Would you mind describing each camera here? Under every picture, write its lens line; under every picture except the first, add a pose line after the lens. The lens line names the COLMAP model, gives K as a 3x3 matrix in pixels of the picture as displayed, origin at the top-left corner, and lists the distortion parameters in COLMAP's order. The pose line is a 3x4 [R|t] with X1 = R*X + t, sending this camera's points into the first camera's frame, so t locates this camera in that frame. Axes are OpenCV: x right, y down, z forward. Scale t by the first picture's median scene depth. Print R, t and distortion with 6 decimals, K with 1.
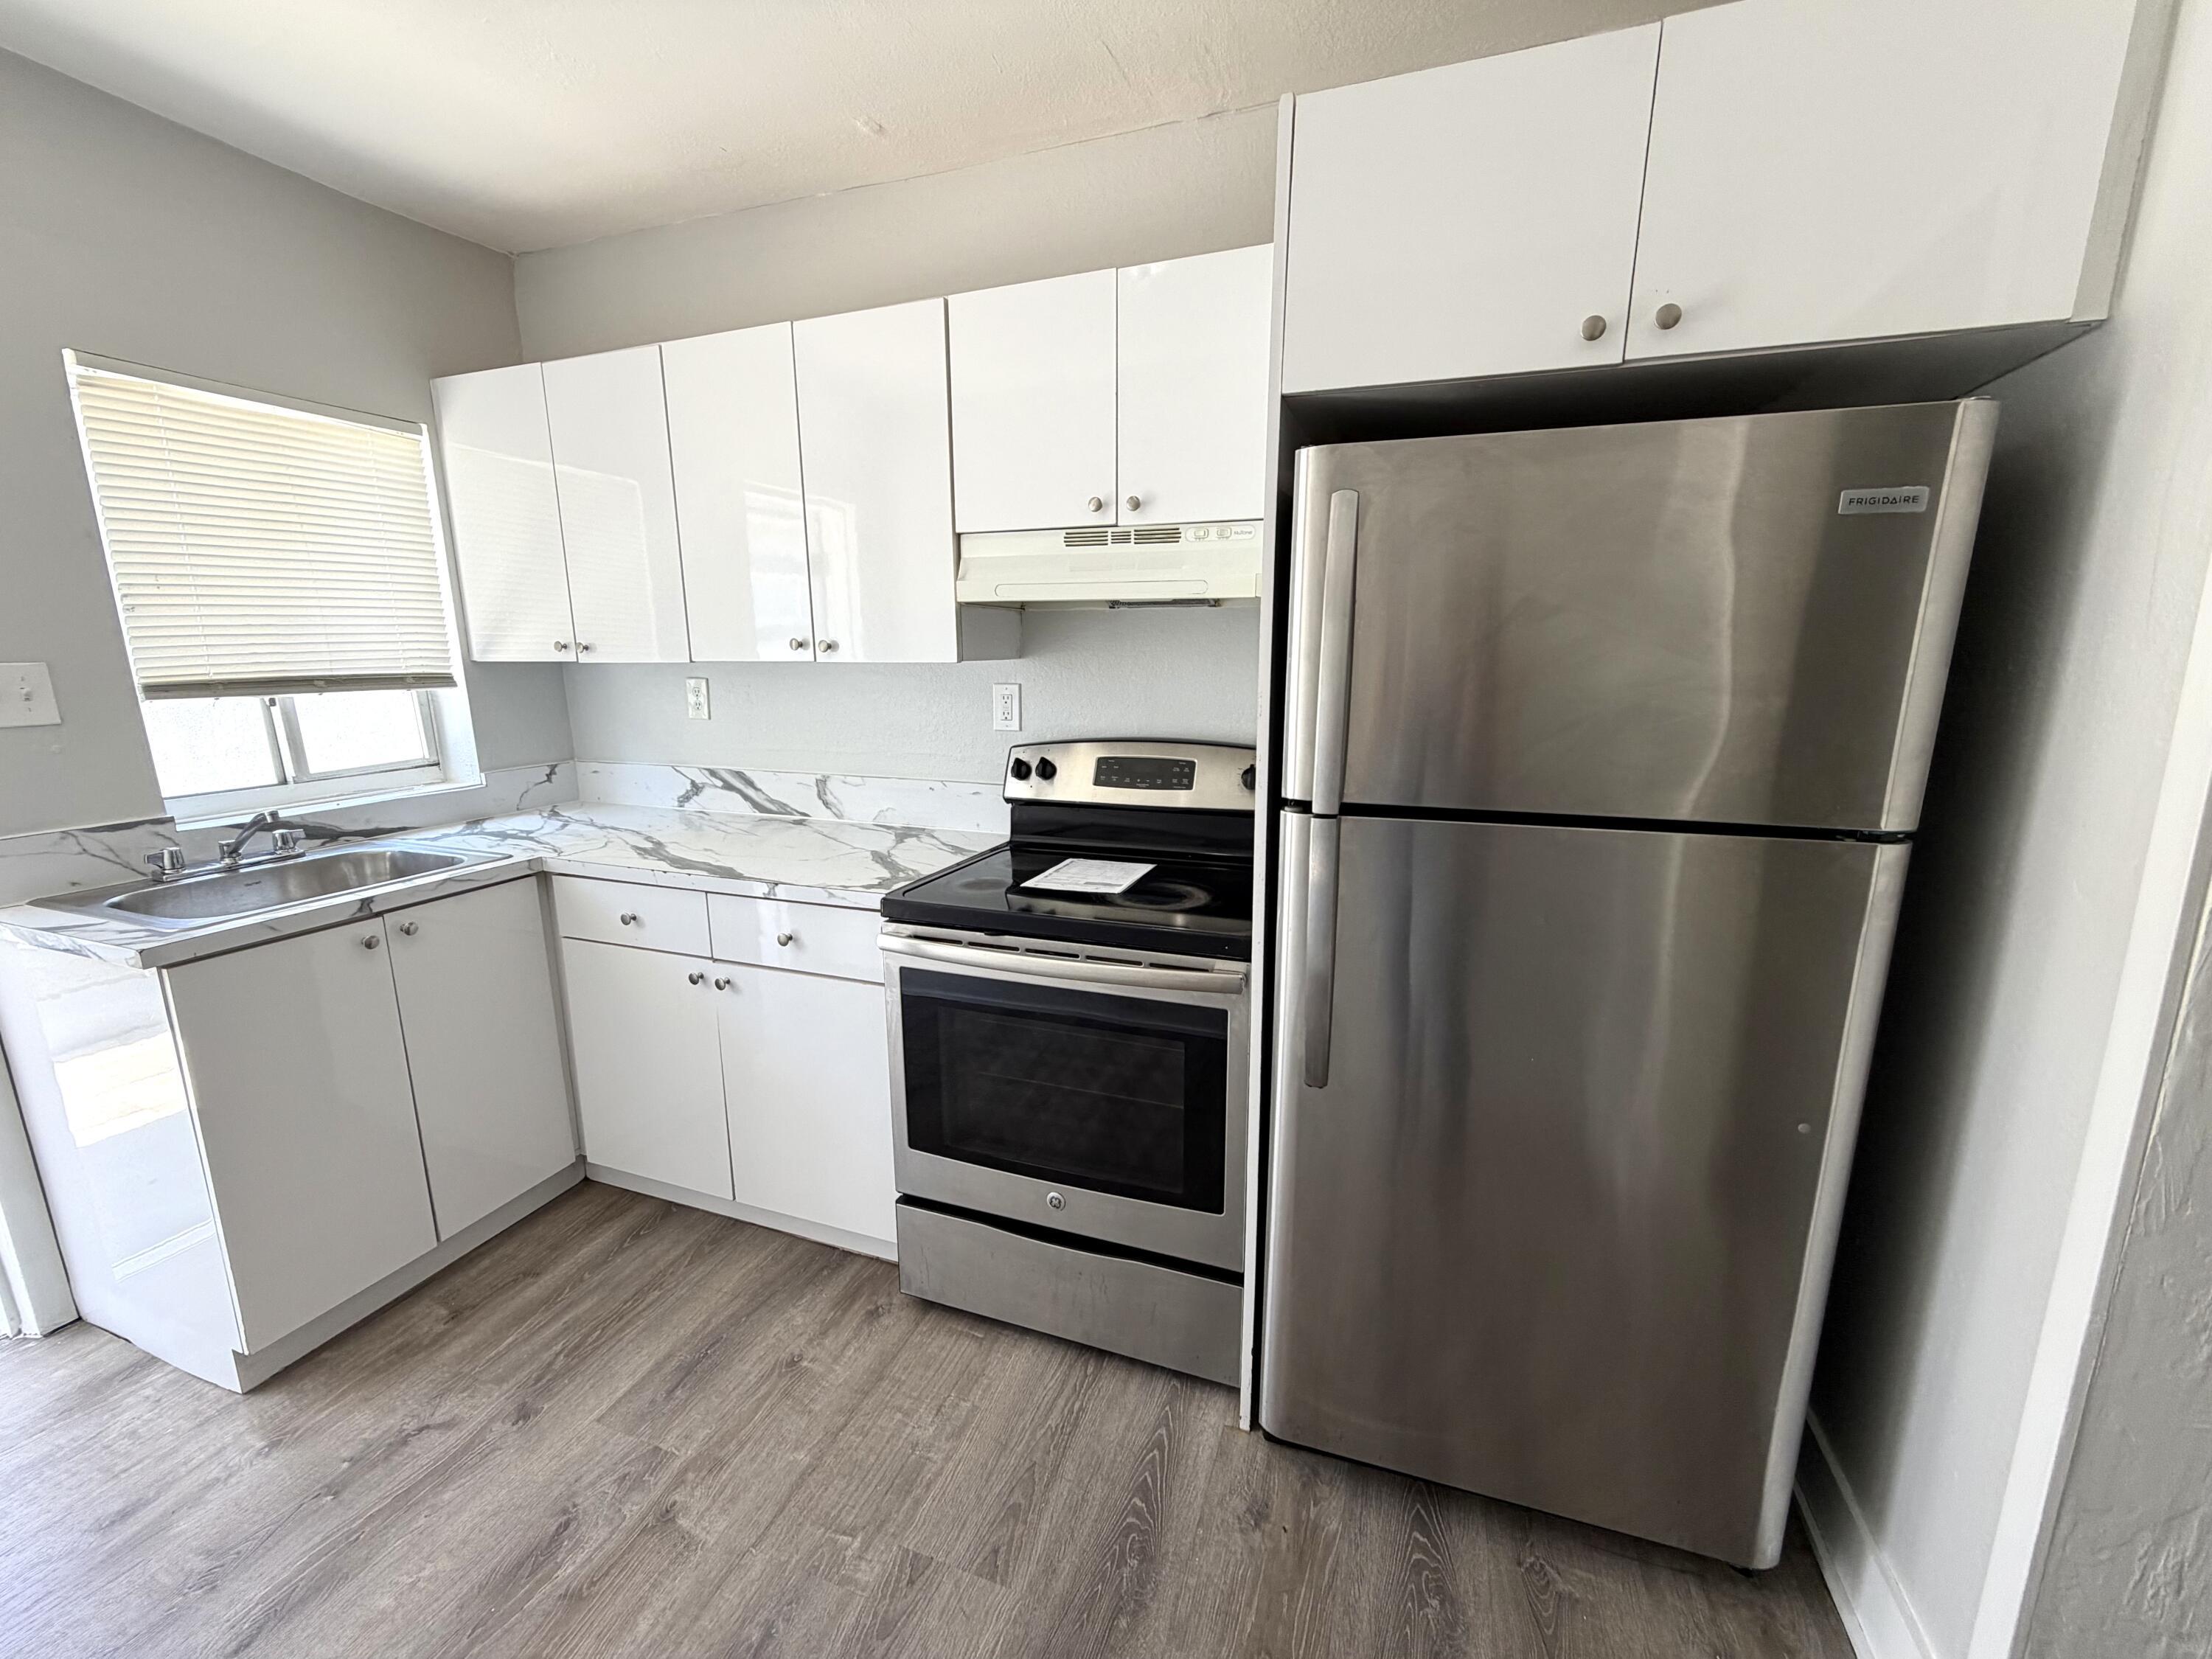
lens RADIAL K [[876.8, 0, 1100.9], [0, 876.8, 828.6], [0, 0, 1]] dist [-0.002169, 0.000130]
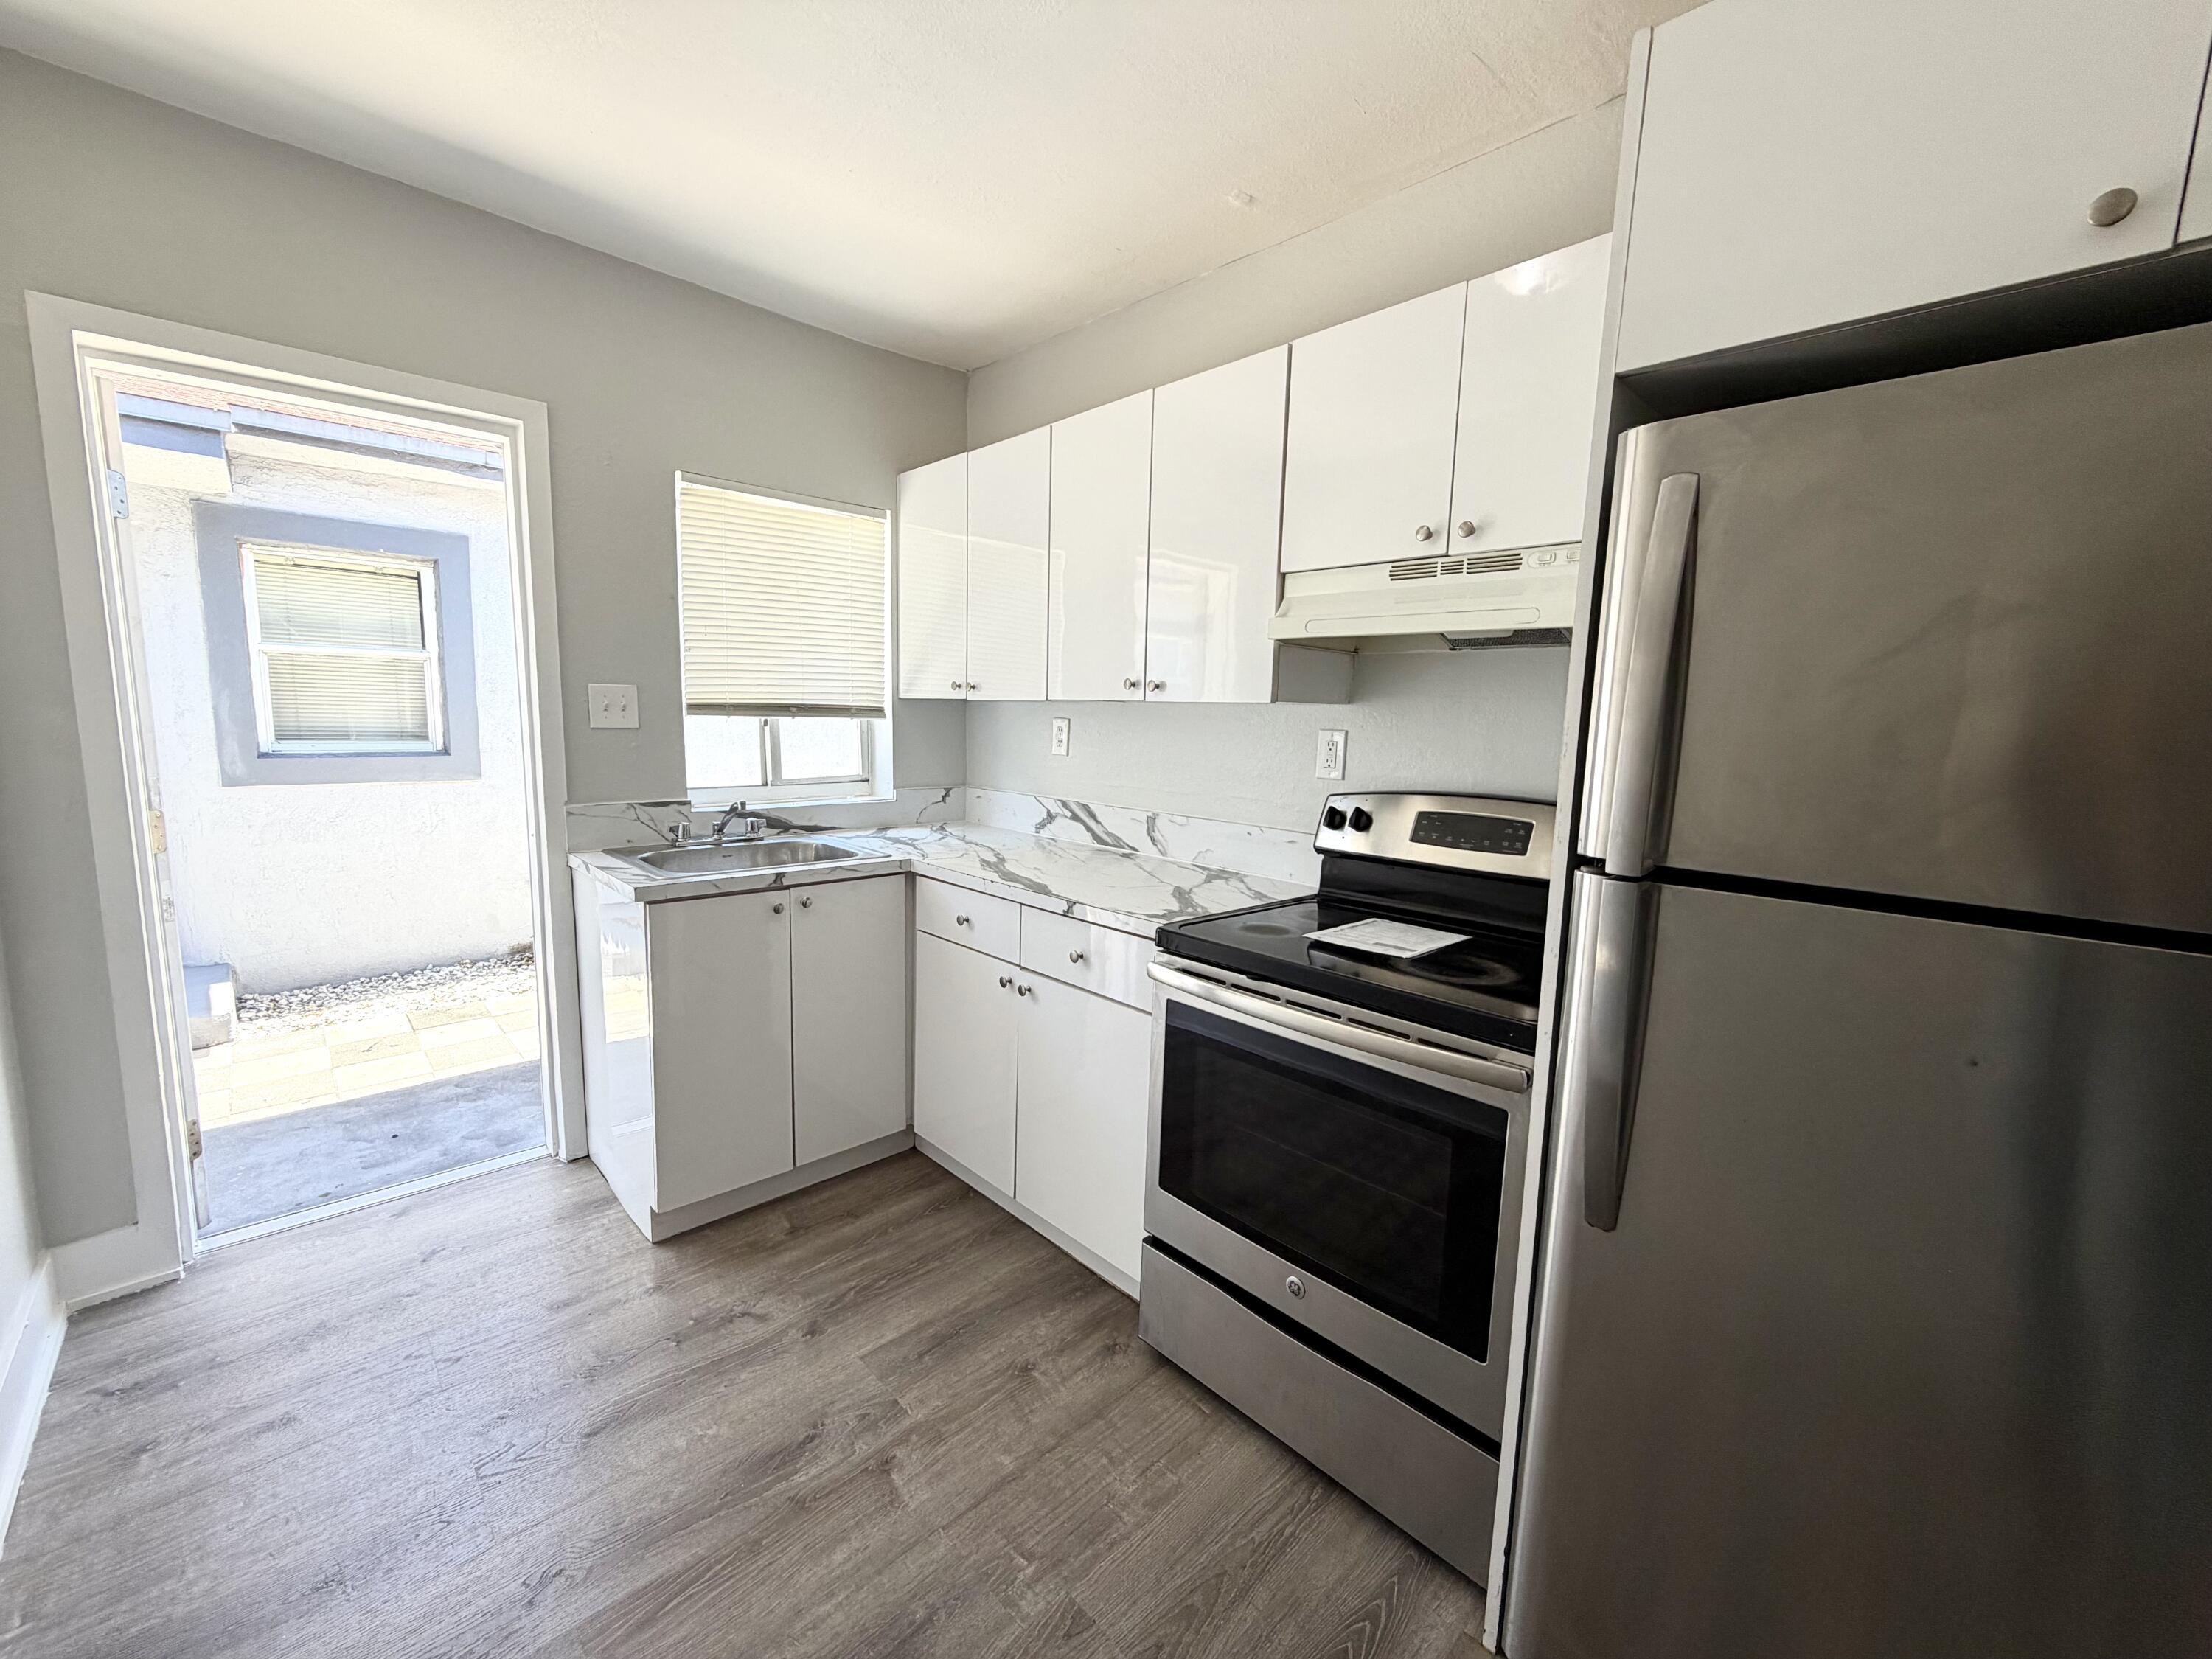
lens RADIAL K [[876.8, 0, 1103.3], [0, 876.8, 829.8], [0, 0, 1]] dist [-0.002169, 0.000130]
pose [[0.897261, 0.085137, -0.433215, 0.115566], [-0.117956, 0.991789, -0.049397, 0.024577], [0.425452, 0.095422, 0.899936, 0.055988]]
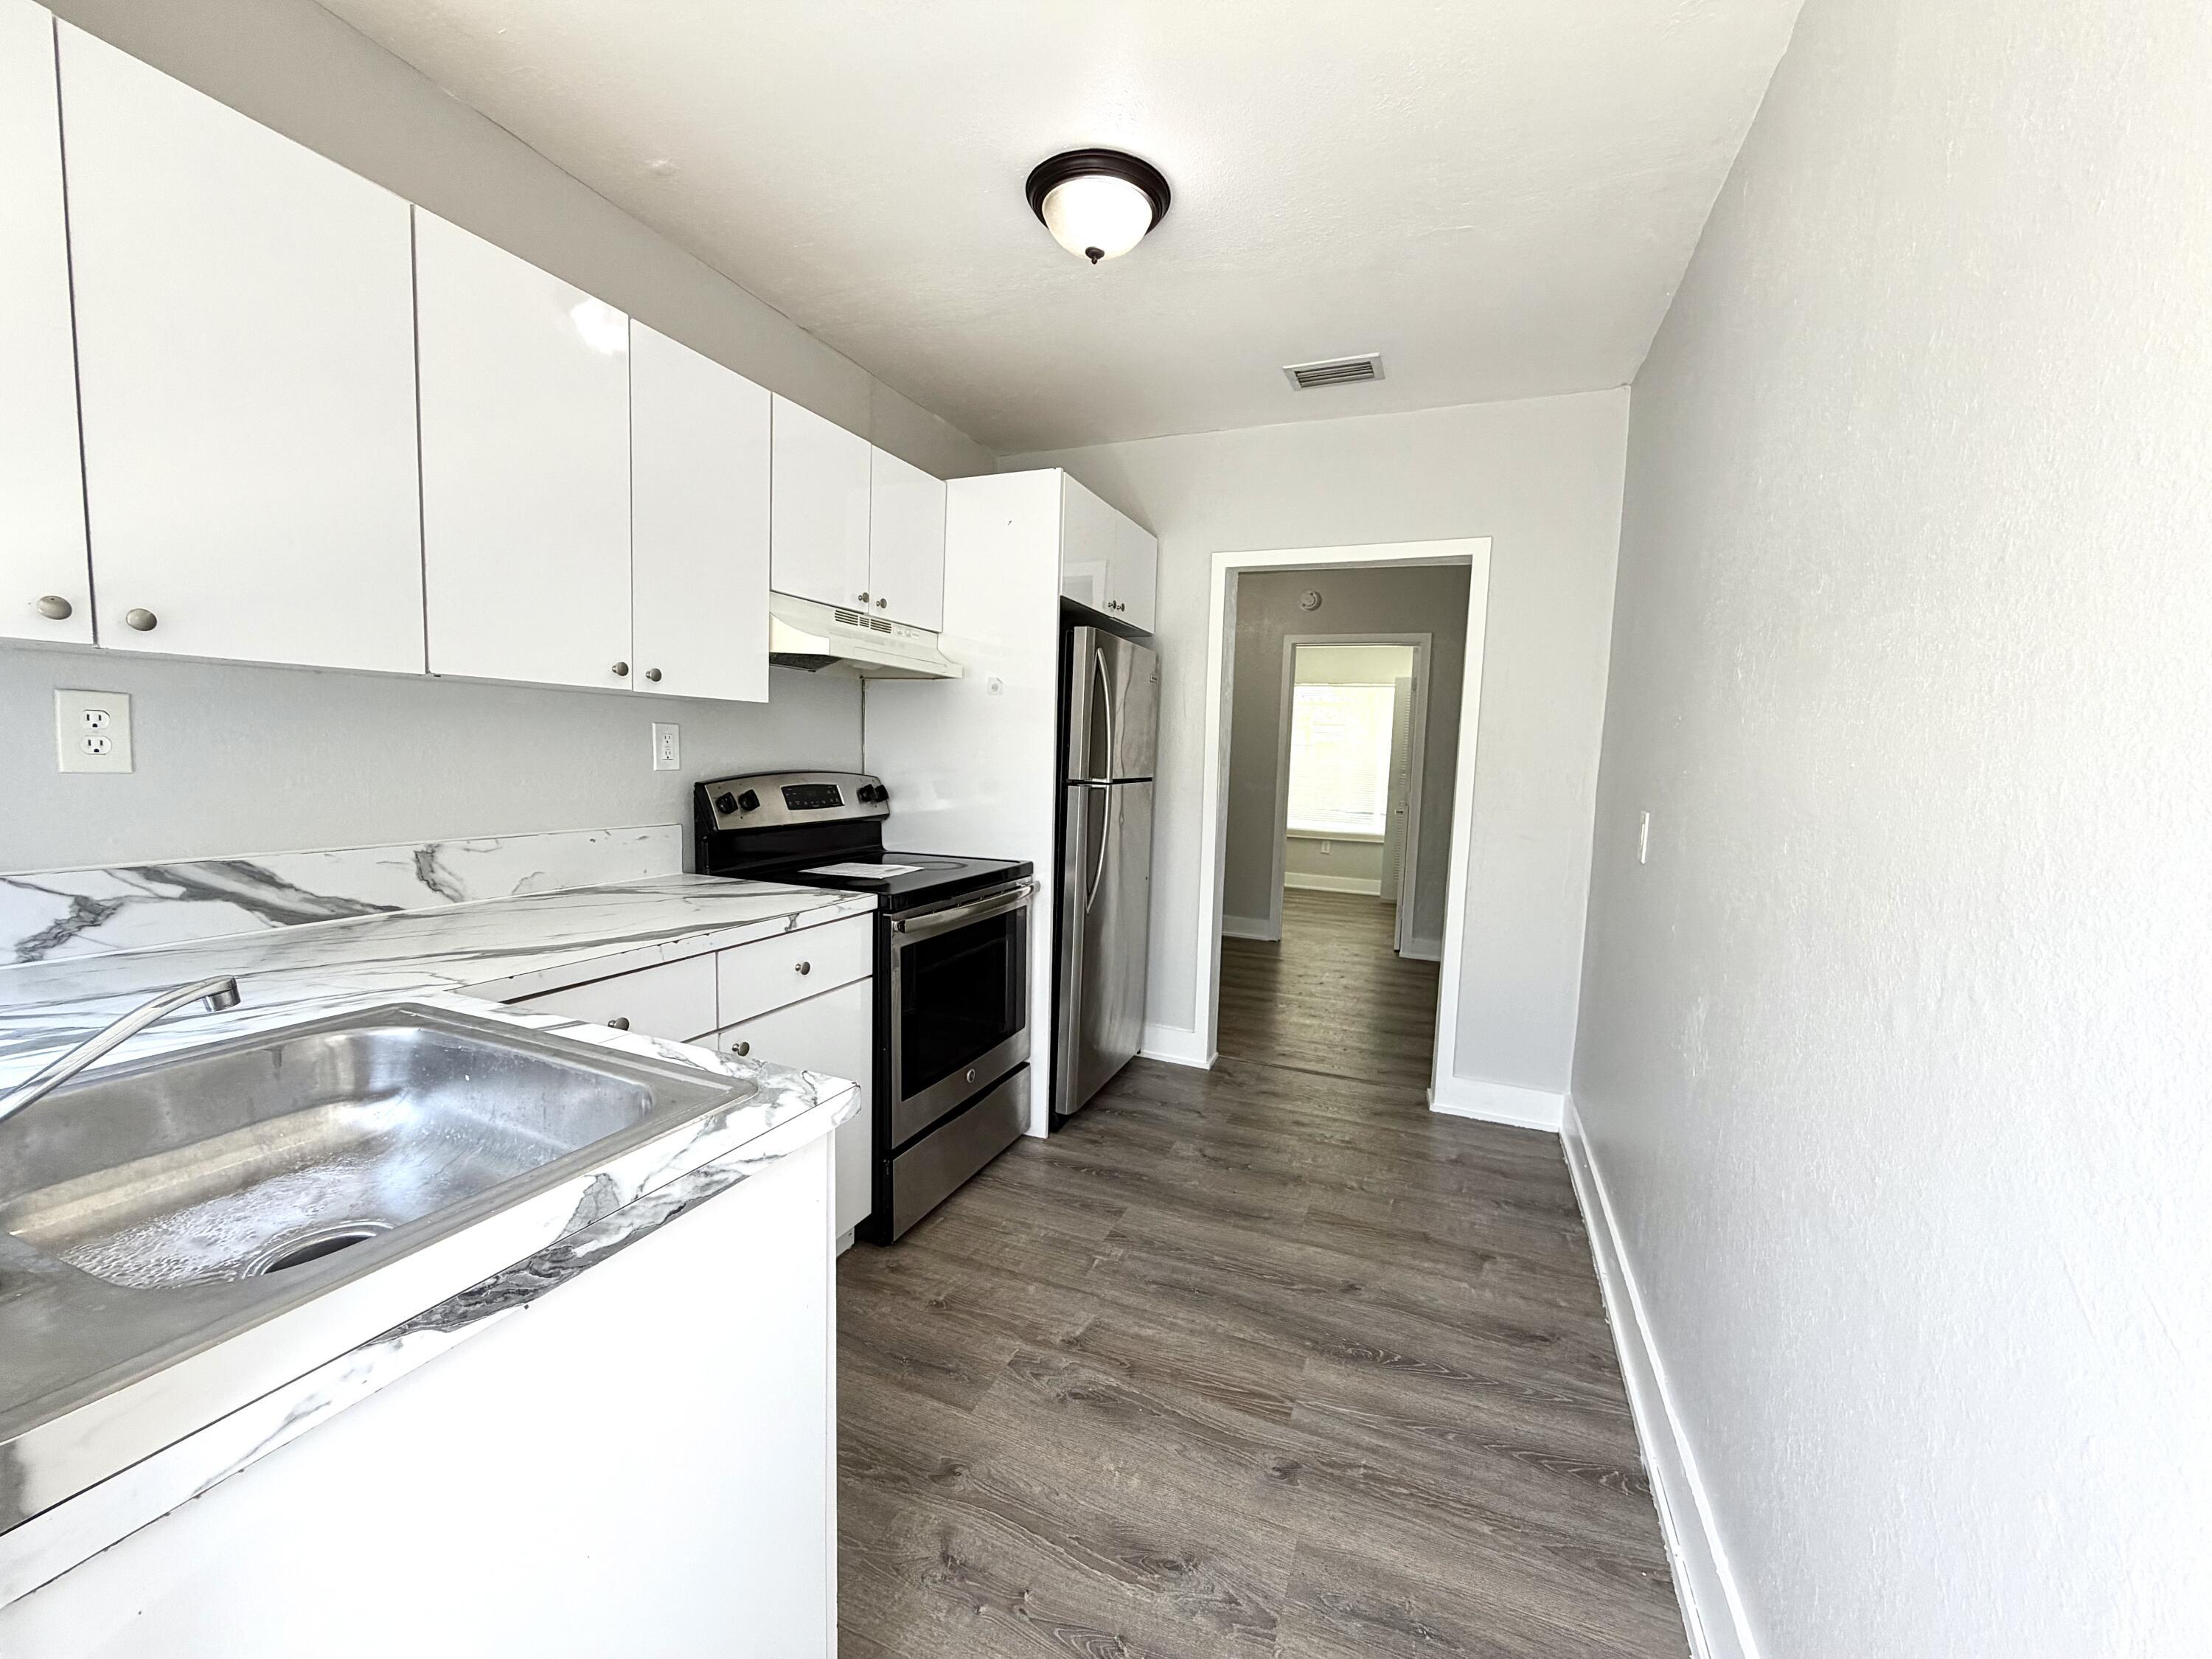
lens RADIAL K [[876.8, 0, 1100.2], [0, 876.8, 829.6], [0, 0, 1]] dist [-0.002169, 0.000130]
pose [[0.040173, -0.085863, 0.995497, -1.391130], [0.166228, 0.982991, 0.078076, -0.053681], [-0.985269, 0.162343, 0.053762, 0.611288]]
